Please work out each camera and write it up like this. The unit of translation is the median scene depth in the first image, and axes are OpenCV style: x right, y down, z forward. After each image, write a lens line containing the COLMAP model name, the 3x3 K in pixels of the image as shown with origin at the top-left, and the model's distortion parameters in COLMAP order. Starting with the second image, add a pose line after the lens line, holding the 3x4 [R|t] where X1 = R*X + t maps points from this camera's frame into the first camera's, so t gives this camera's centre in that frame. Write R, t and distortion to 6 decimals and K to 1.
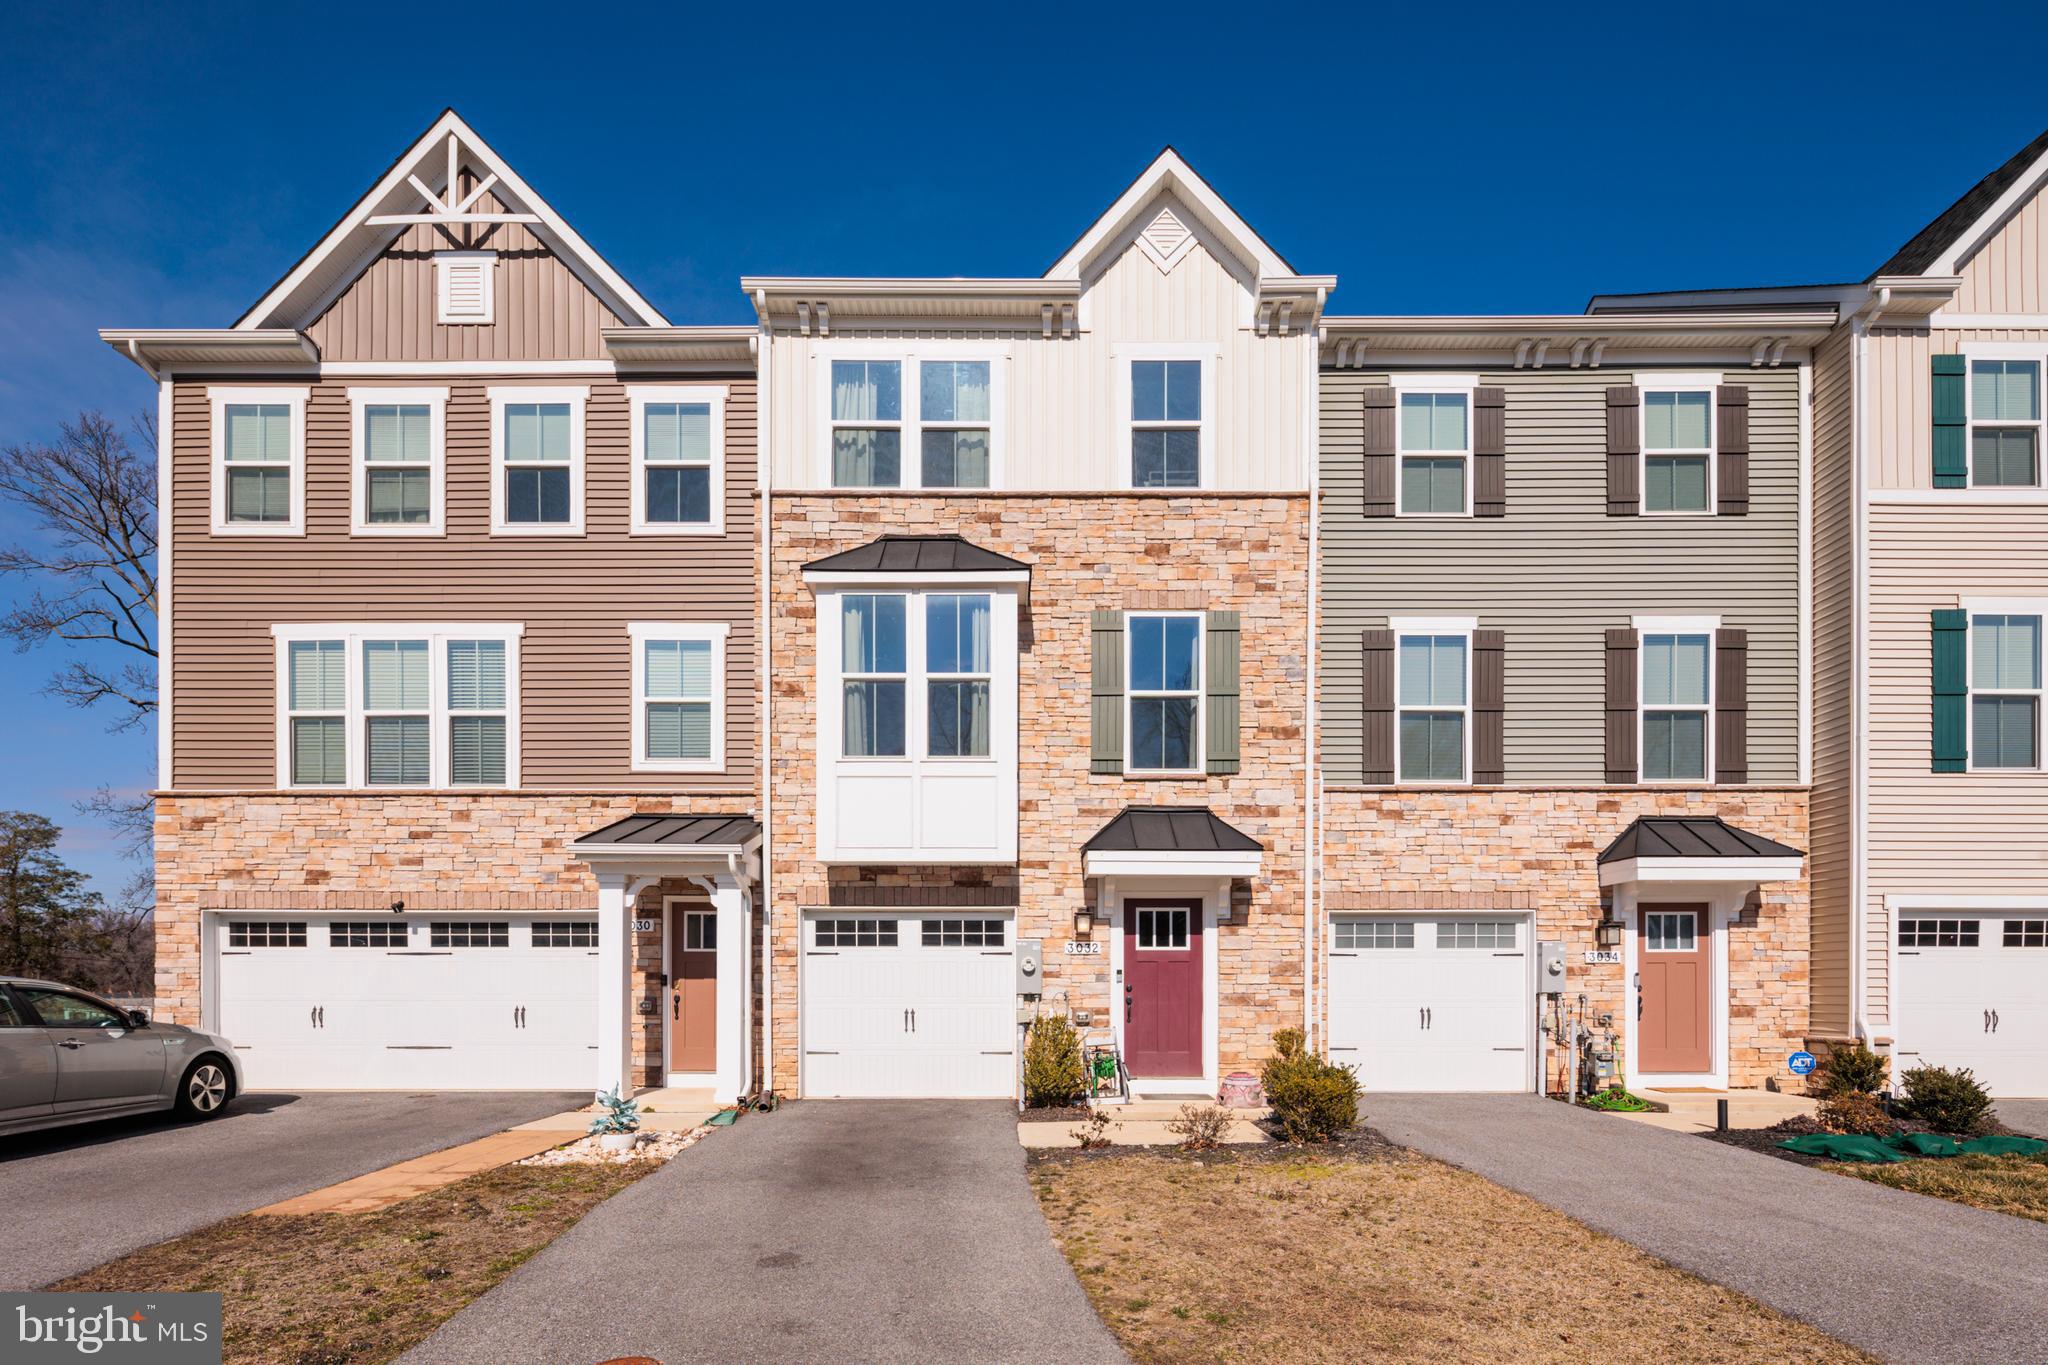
lens RADIAL K [[1016.9, 0, 1023.3], [0, 1016.9, 845.6], [0, 0, 1]] dist [0.001489, -0.004684]
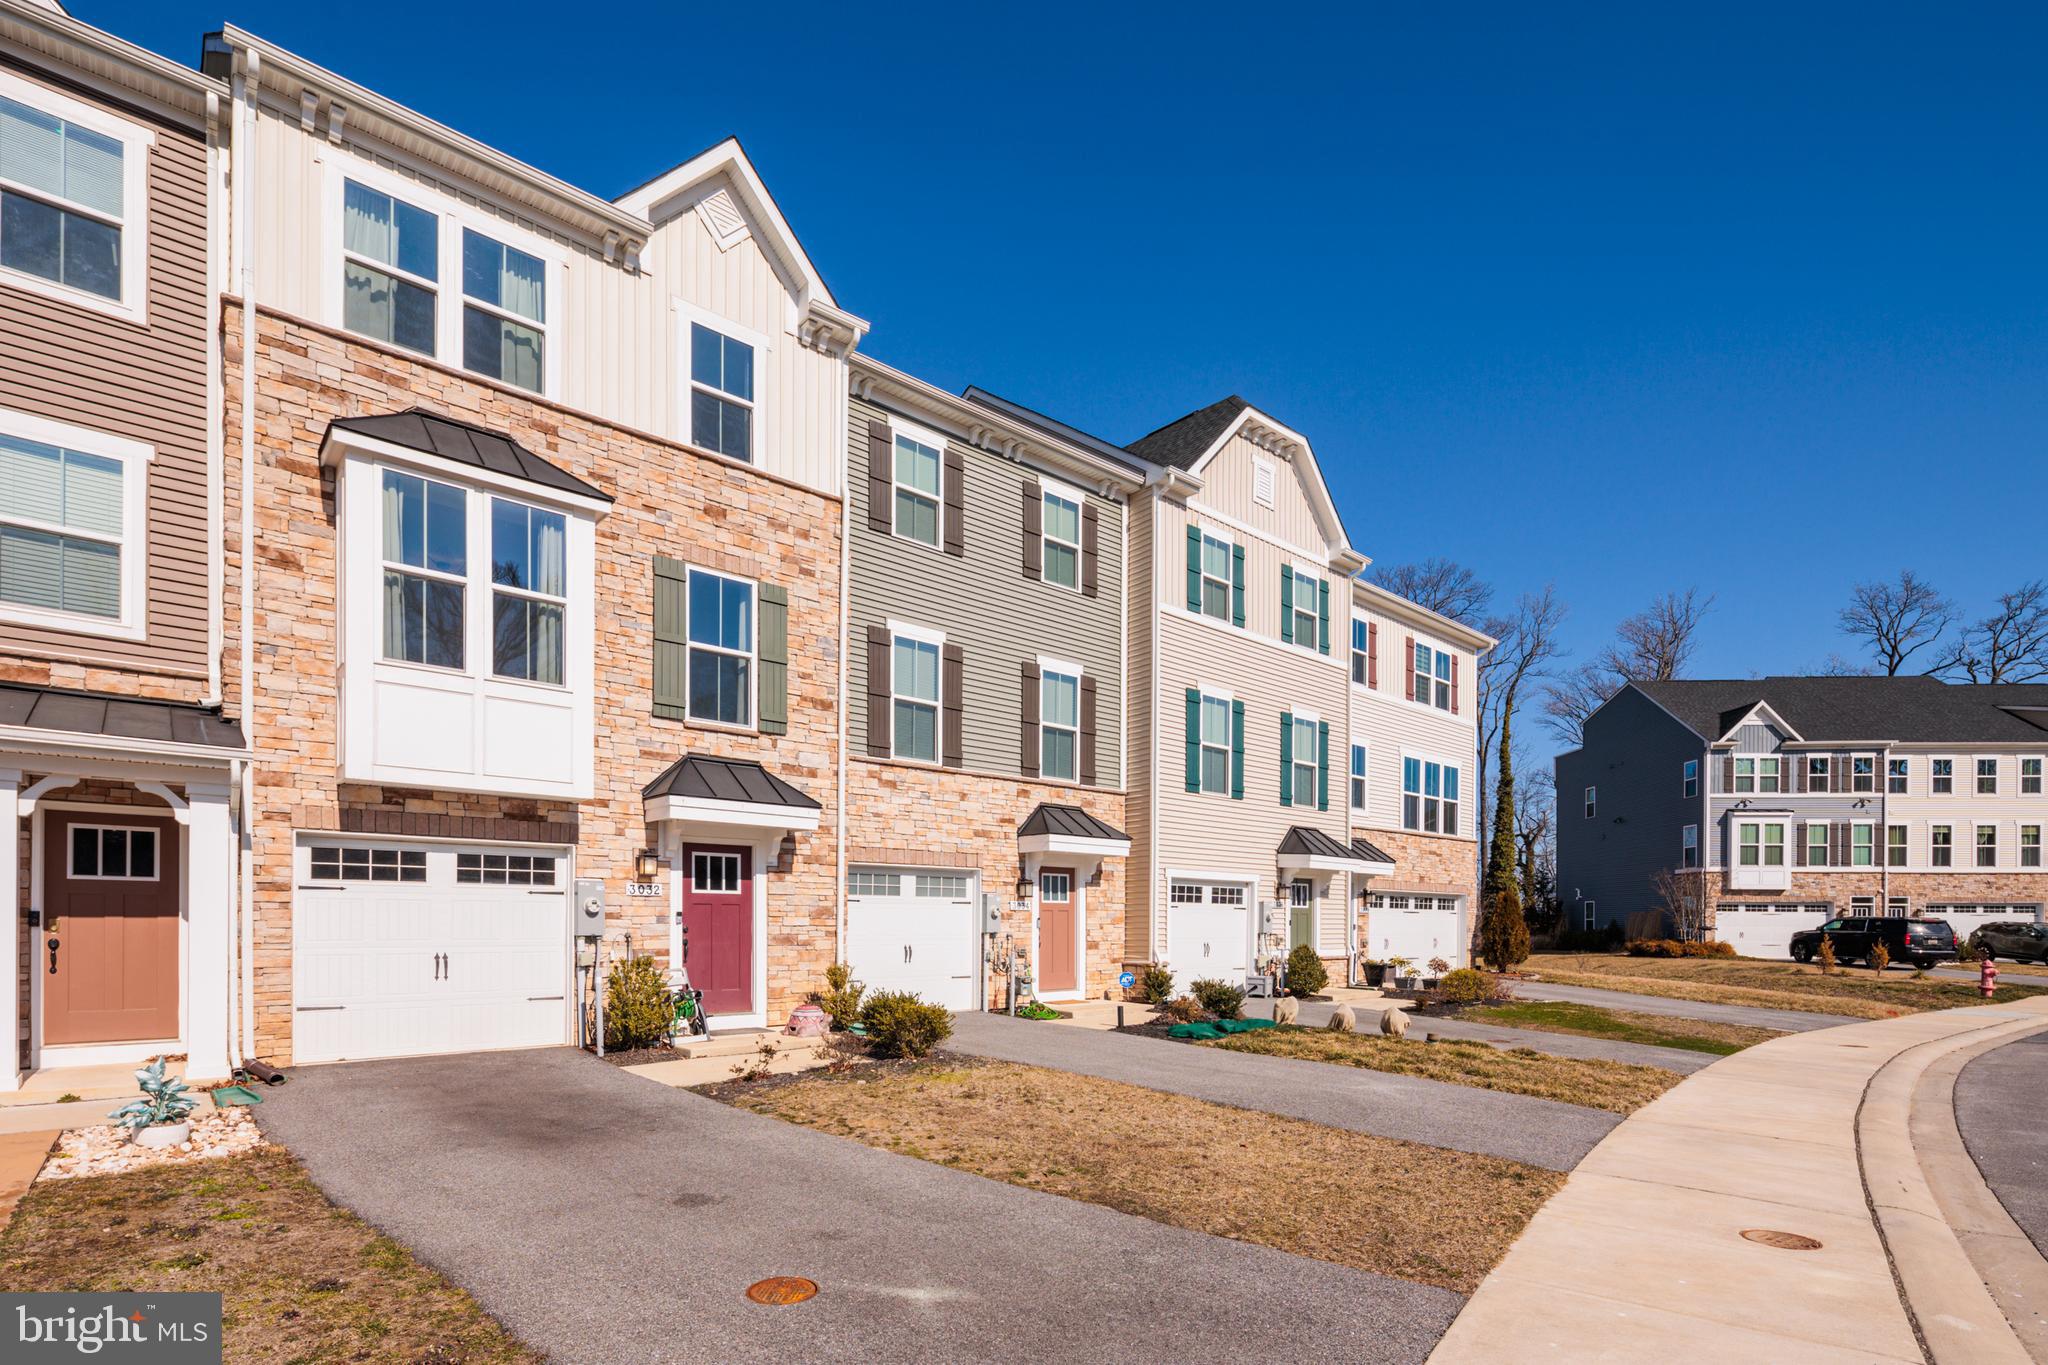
lens RADIAL K [[1003.8, 0, 1022.7], [0, 1003.8, 742.2], [0, 0, 1]] dist [-0.003275, -0.002508]
pose [[0.738085, 0.122399, 0.663513, -0.316447], [-0.095491, 0.992459, -0.076857, -0.003597], [-0.667916, -0.006632, 0.744207, 0.008629]]
